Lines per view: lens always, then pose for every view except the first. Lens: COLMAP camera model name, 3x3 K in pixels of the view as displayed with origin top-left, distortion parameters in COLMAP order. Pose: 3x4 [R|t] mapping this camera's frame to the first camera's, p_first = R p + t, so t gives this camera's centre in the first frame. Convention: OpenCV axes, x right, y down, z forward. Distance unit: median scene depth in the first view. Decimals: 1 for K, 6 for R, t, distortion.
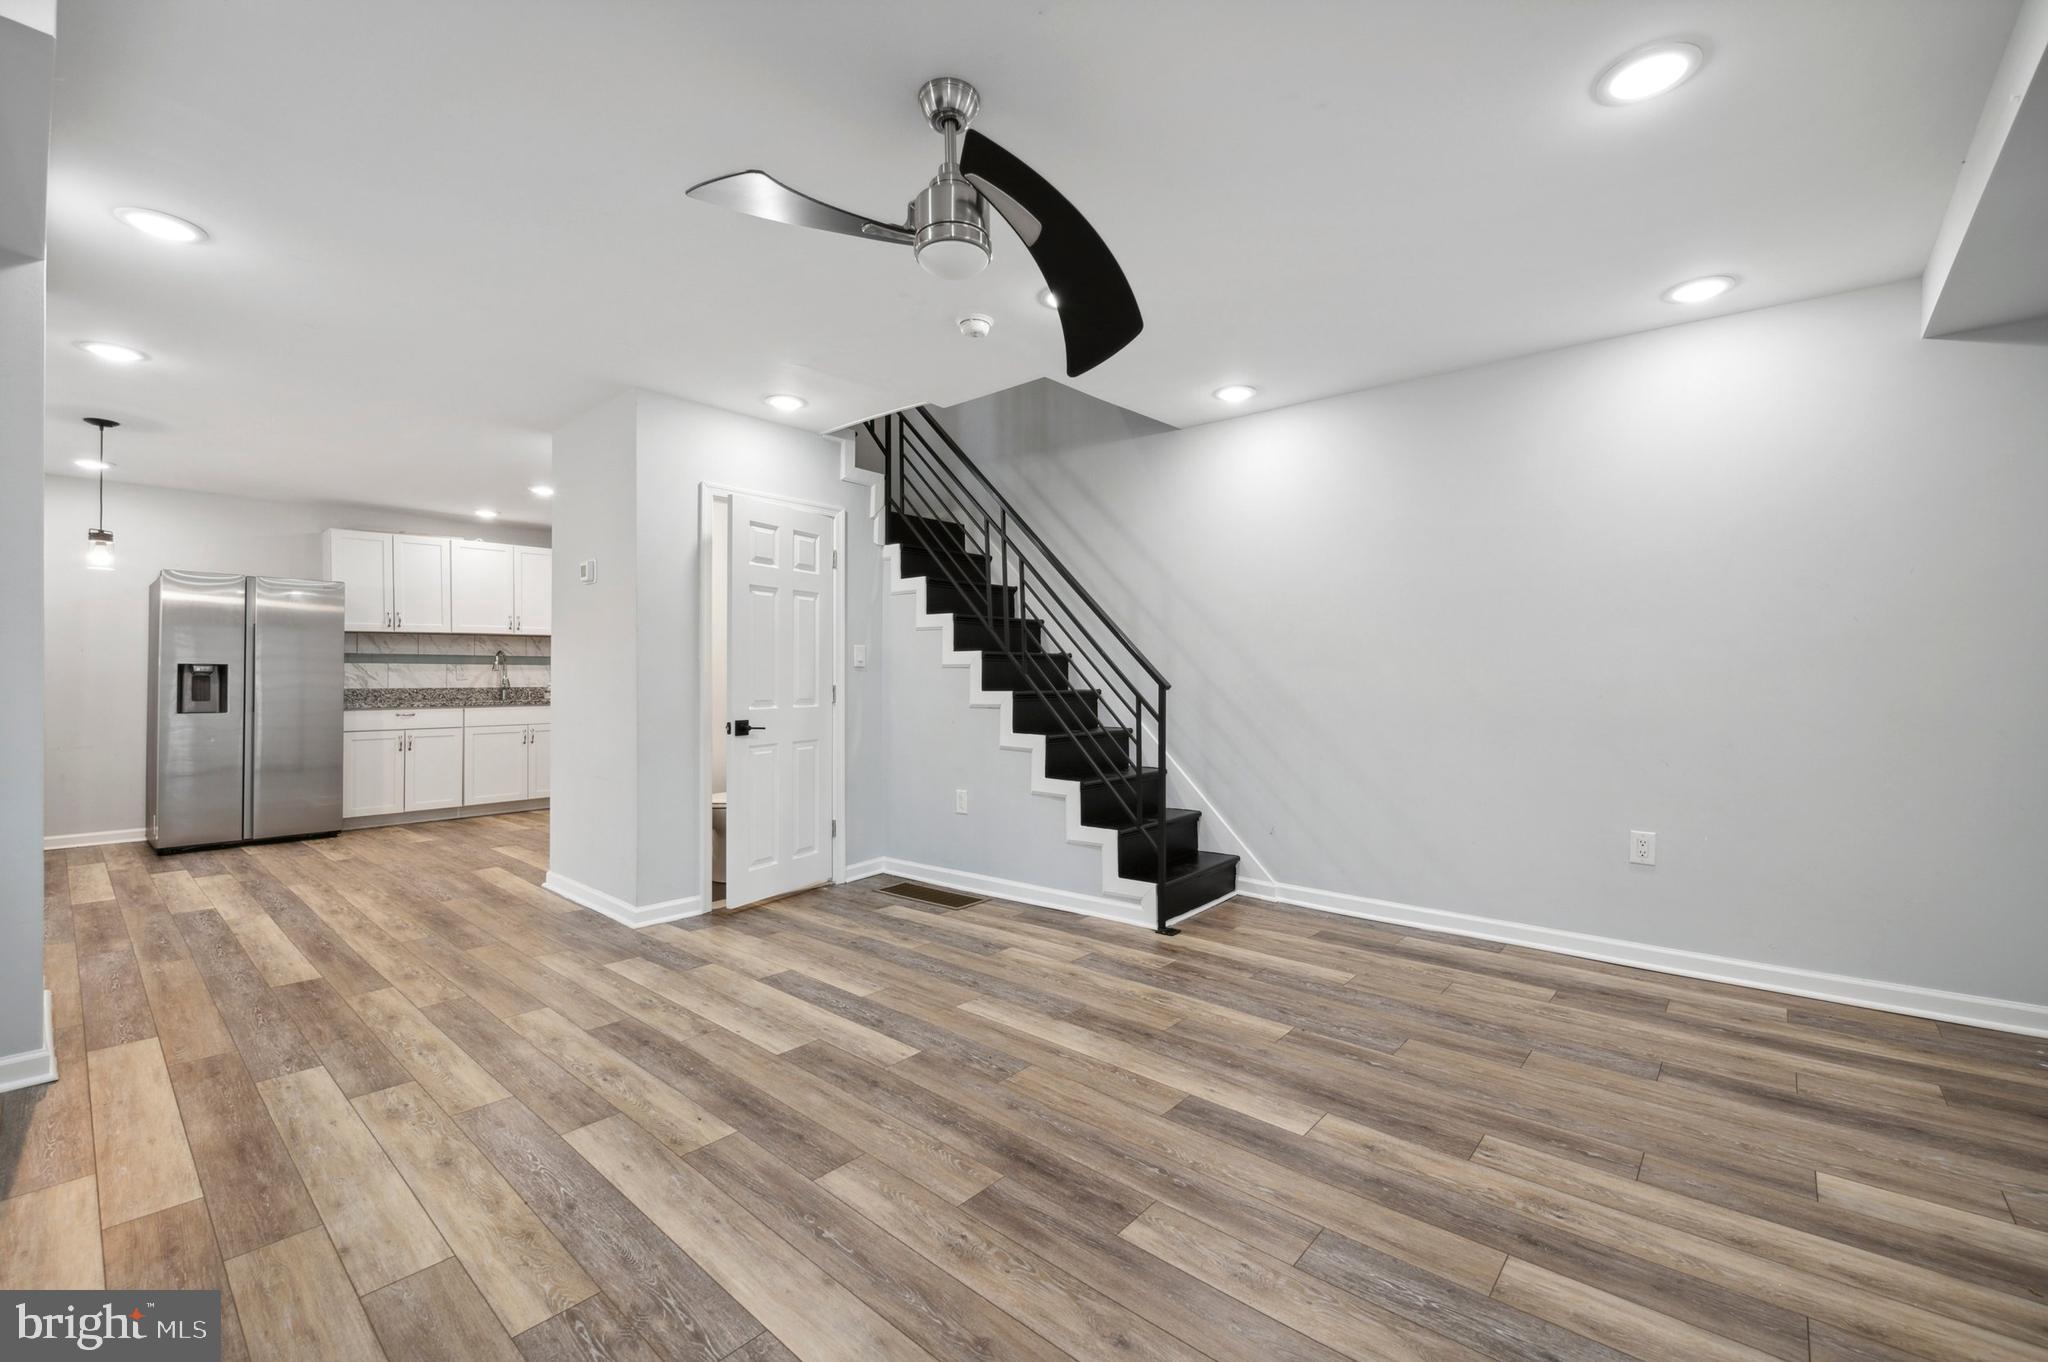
lens RADIAL K [[836.1, 0, 1006.7], [0, 836.1, 671.1], [0, 0, 1]] dist [0.001607, -0.001044]
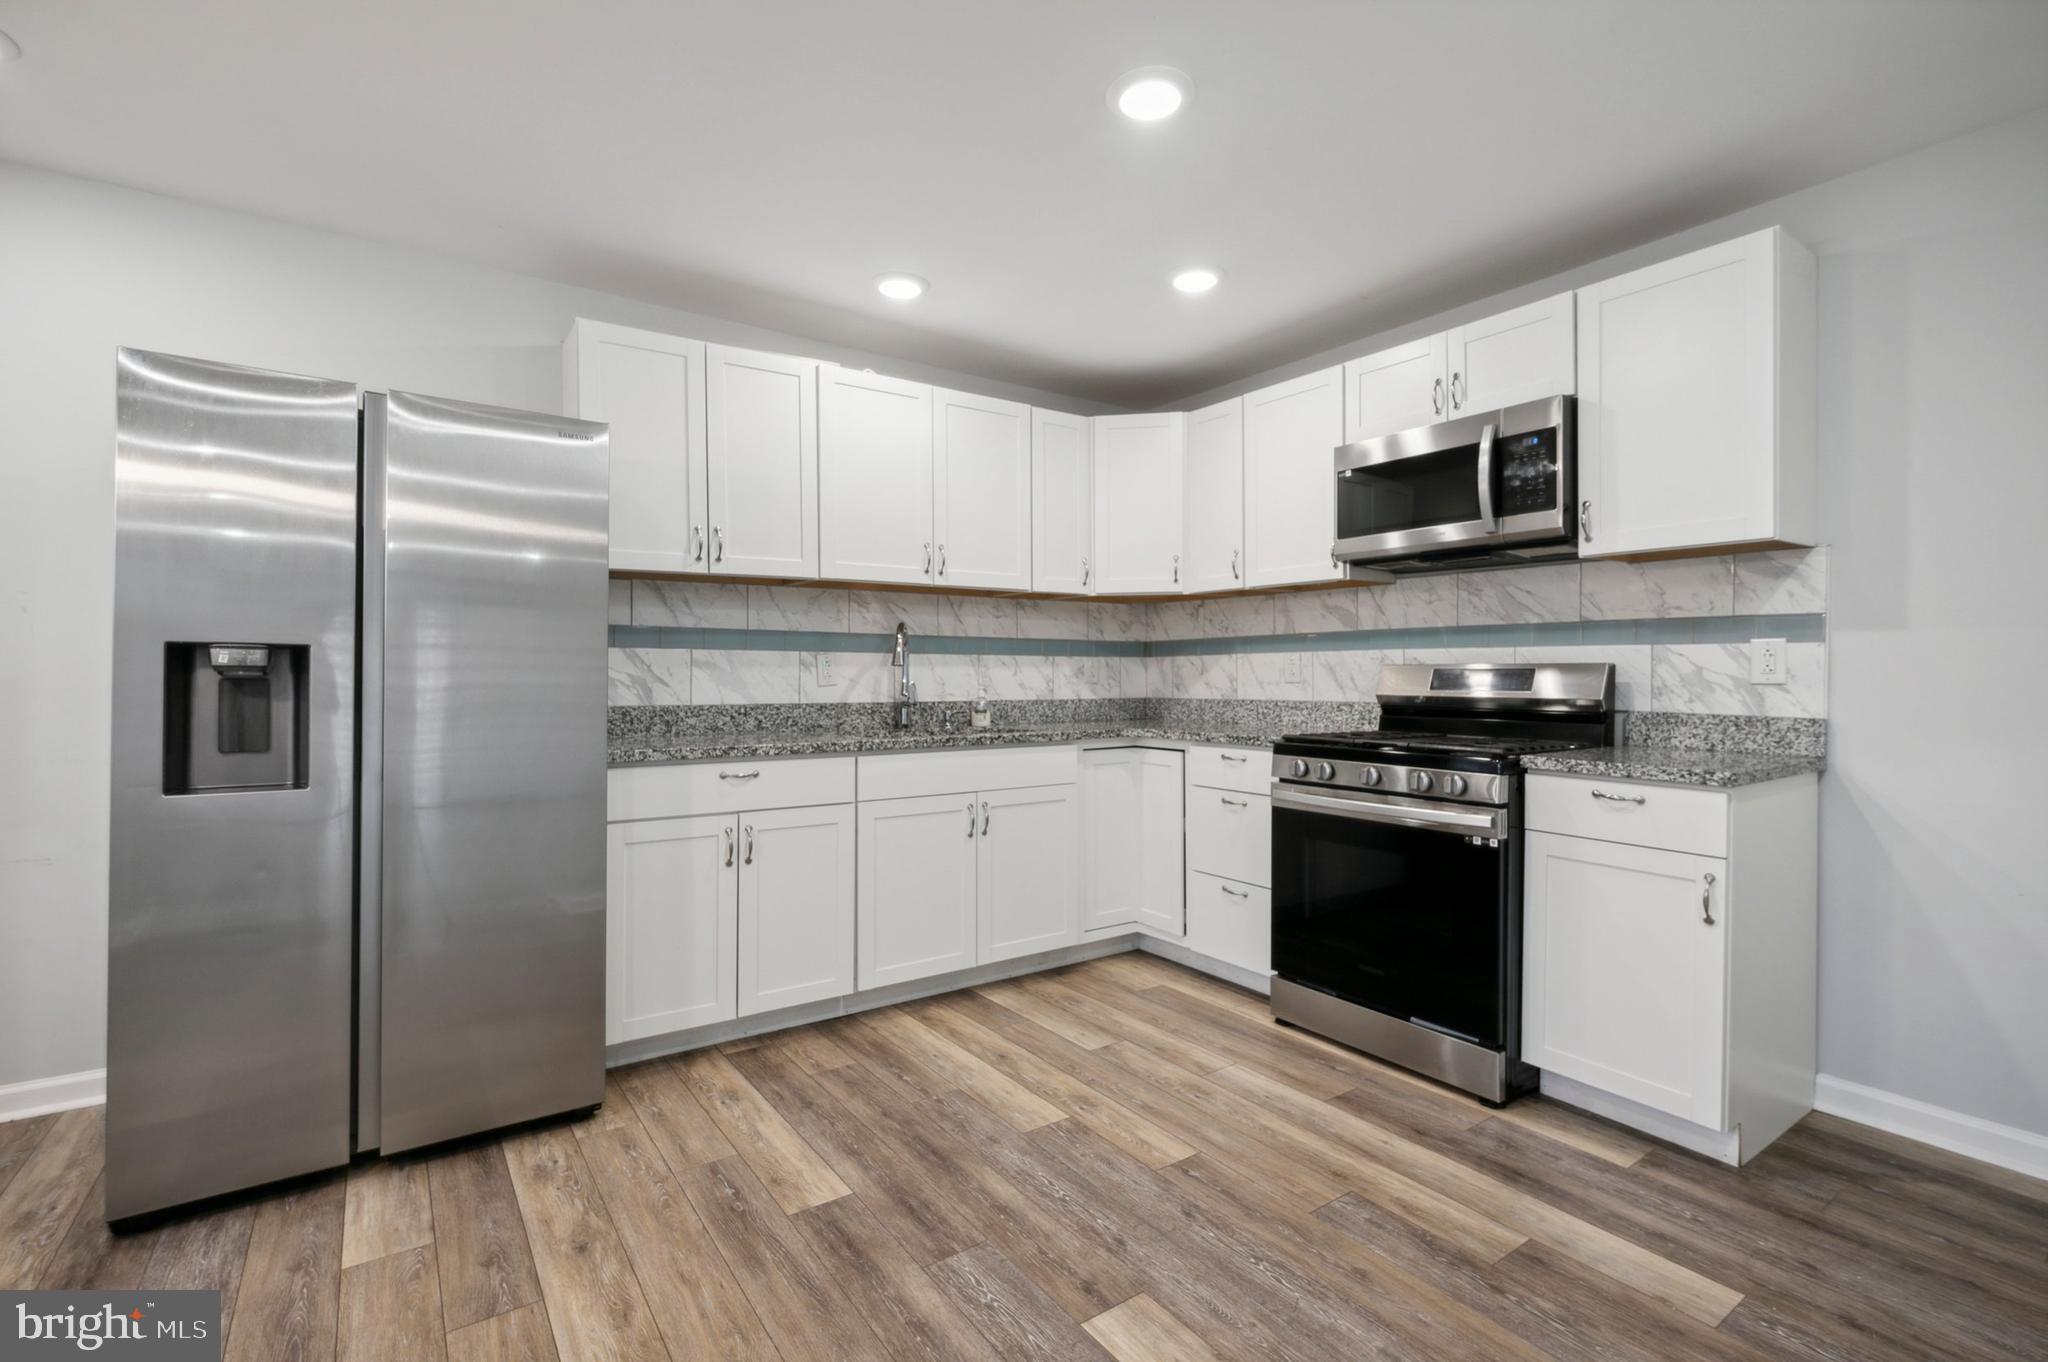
lens RADIAL K [[918.0, 0, 1026.8], [0, 918.0, 676.4], [0, 0, 1]] dist [-0.000071, 0.000166]
pose [[0.972591, -0.000465, -0.232521, -0.500124], [0.001672, 0.999986, 0.004994, 0.003167], [0.232516, -0.005246, 0.972578, 0.626395]]
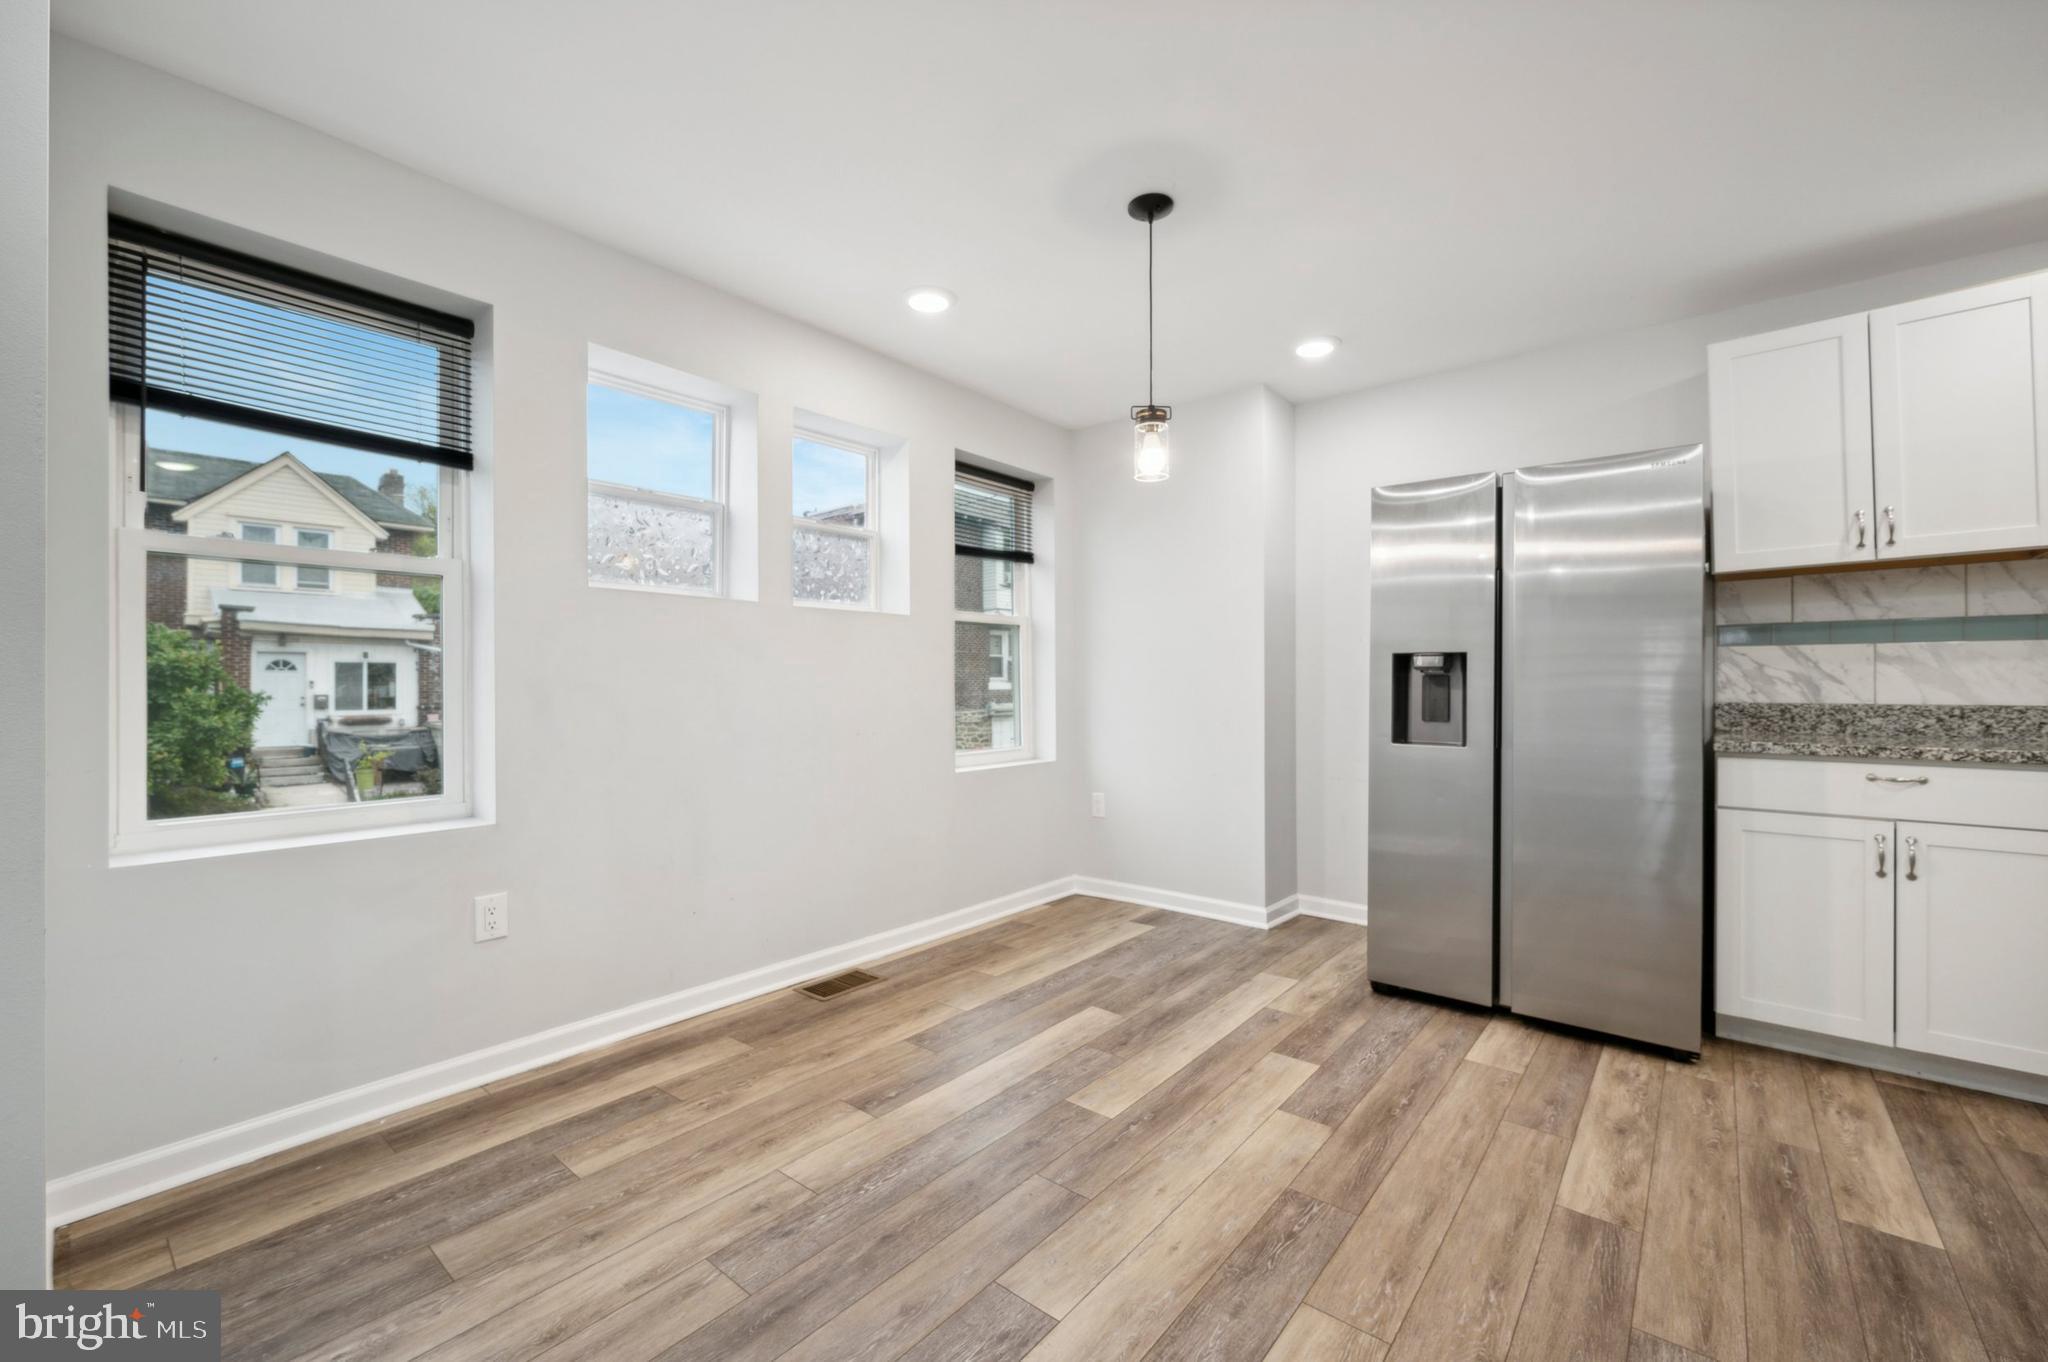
lens RADIAL K [[836.1, 0, 1029.7], [0, 836.1, 680.3], [0, 0, 1]] dist [0.001607, -0.001044]
pose [[0.033664, -0.007801, -0.999403, -0.381930], [0.005672, 0.999955, -0.007615, 0.010377], [0.999417, -0.005412, 0.033707, 0.634231]]
